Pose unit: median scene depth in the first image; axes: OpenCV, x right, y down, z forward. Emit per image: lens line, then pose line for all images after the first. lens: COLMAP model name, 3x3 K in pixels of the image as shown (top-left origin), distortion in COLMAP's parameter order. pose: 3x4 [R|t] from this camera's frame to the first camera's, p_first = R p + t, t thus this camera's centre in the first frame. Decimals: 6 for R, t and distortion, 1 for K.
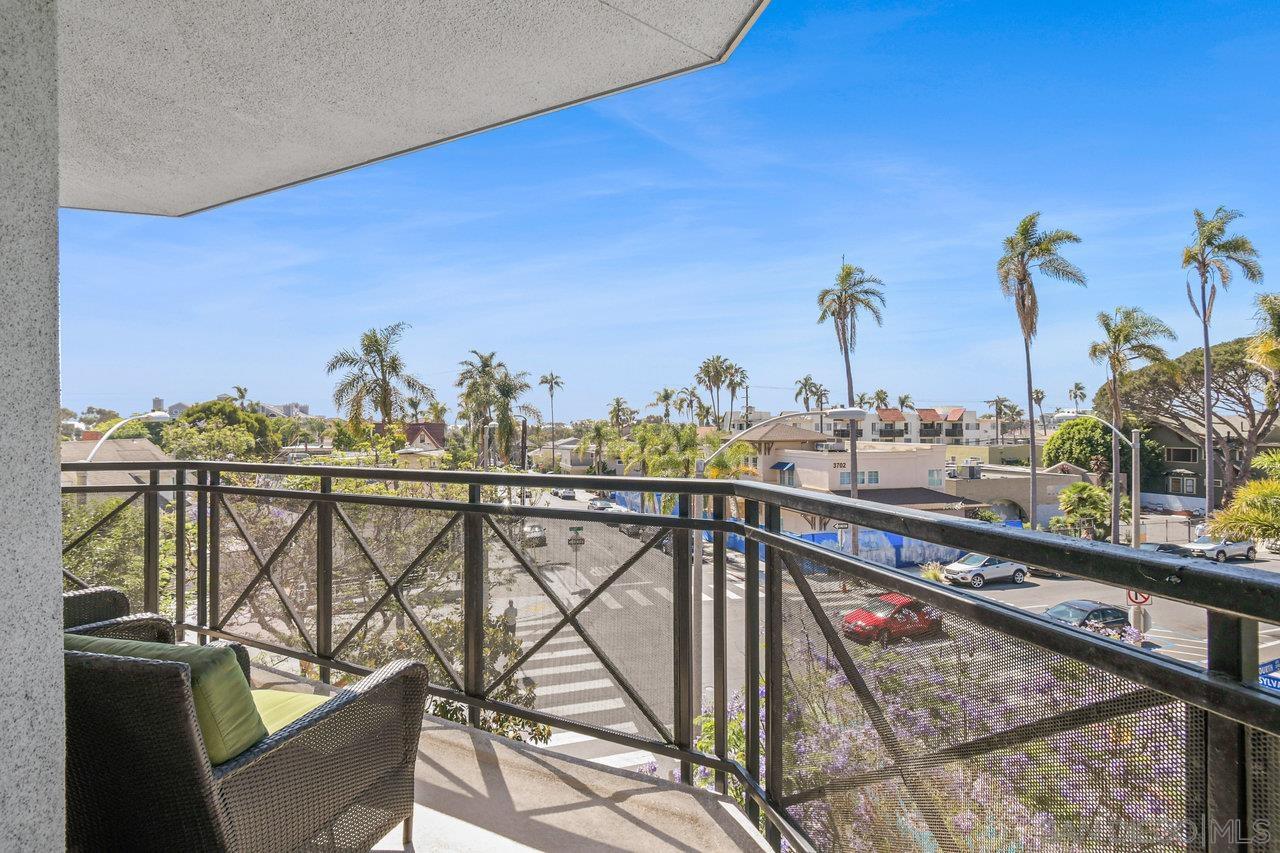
lens RADIAL K [[626.8, 0, 640.0], [0, 626.8, 426.5], [0, 0, 1]] dist [-0.001009, 0.000630]
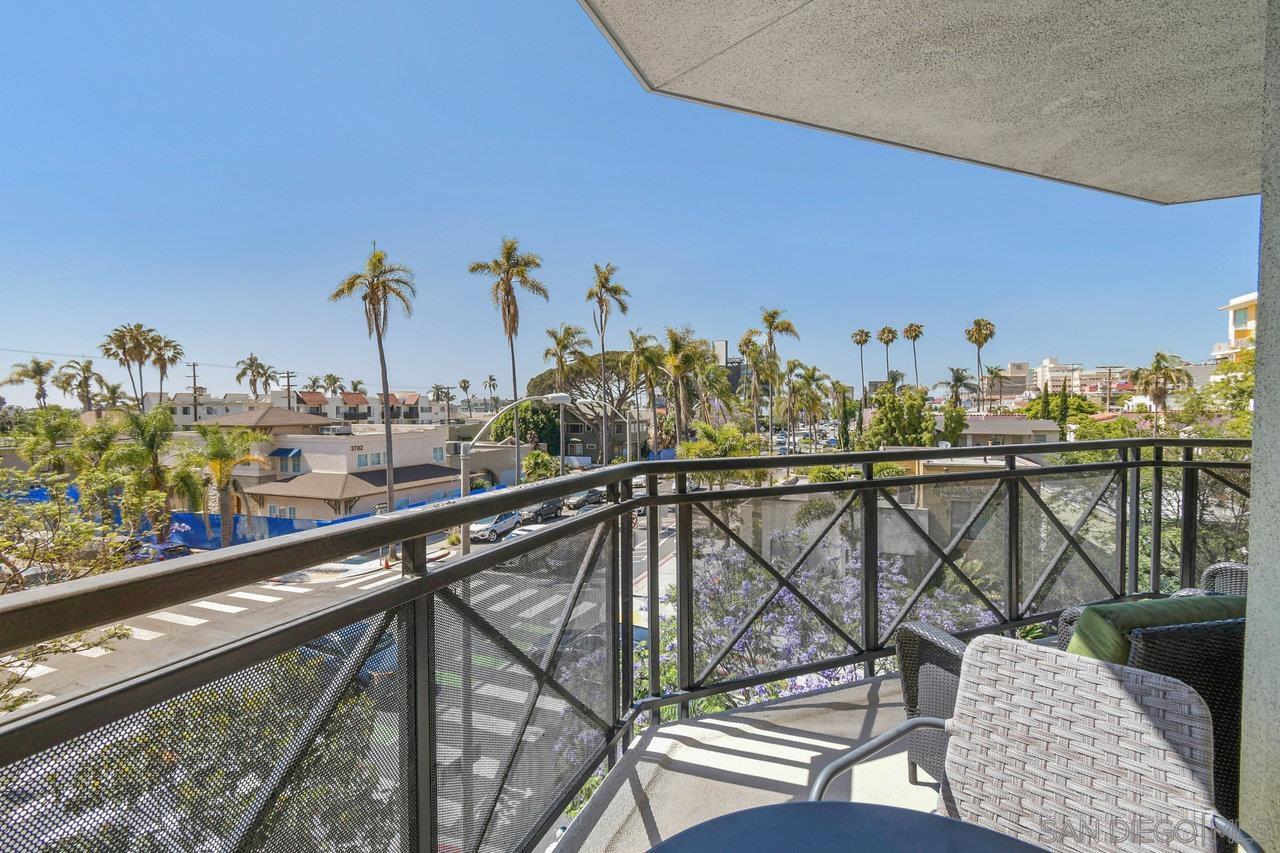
lens RADIAL K [[575.3, 0, 640.0], [0, 575.3, 426.5], [0, 0, 1]] dist [0.000068, 0.000051]
pose [[0.635567, -0.026547, 0.771589, -0.096065], [0.004072, 0.999510, 0.031034, -0.000044], [-0.772035, -0.016582, 0.635363, 0.048667]]
